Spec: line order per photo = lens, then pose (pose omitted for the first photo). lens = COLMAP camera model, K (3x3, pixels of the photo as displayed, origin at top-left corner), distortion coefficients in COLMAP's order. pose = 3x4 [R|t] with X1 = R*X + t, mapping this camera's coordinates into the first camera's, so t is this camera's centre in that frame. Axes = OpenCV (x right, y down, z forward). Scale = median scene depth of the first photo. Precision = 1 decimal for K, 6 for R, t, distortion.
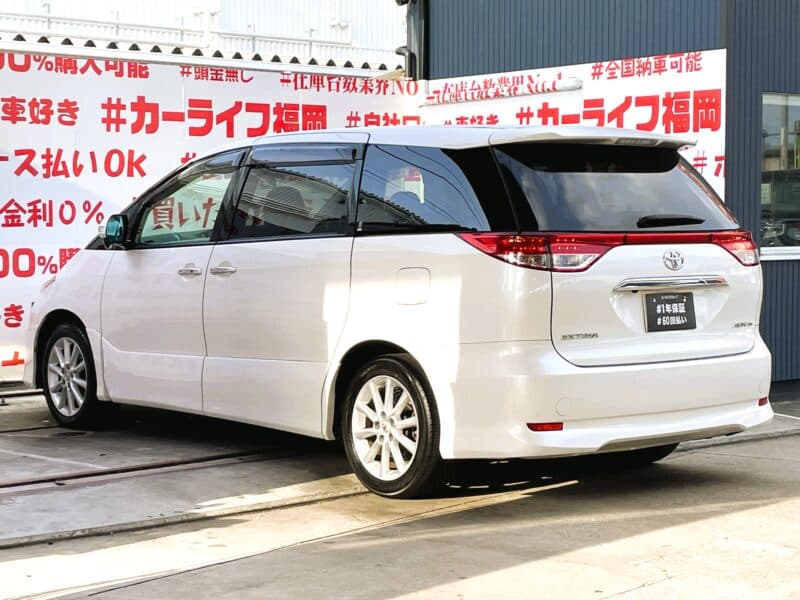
lens RADIAL K [[1508.3, 0, 399.5], [0, 1508.3, 295.6], [0, 0, 1]] dist [0.052293, 0.000000]
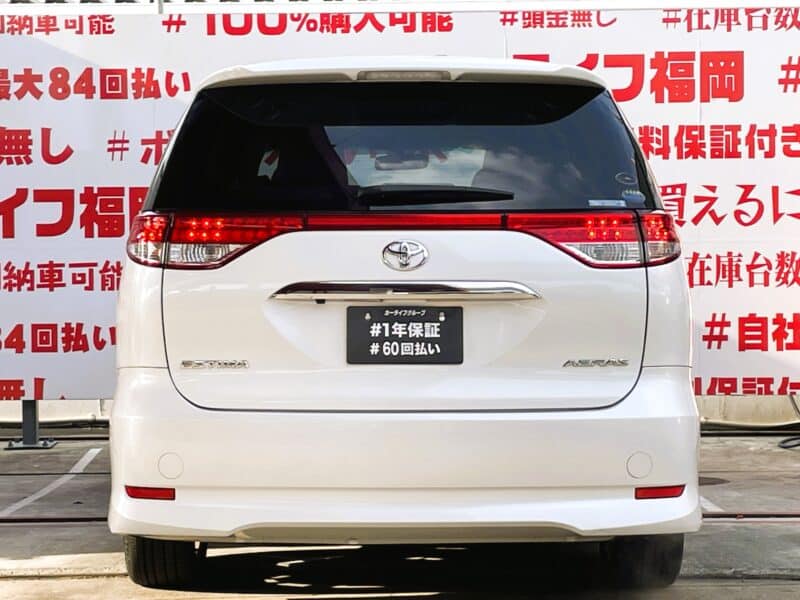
lens RADIAL K [[1987.9, 0, 400.3], [0, 1987.9, 297.2], [0, 0, 1]] dist [0.091068, 0.000000]
pose [[0.771351, 0.013038, -0.636277, 0.472151], [-0.027566, 0.999536, -0.012936, 0.003608], [0.635813, 0.027517, 0.771352, 0.224715]]
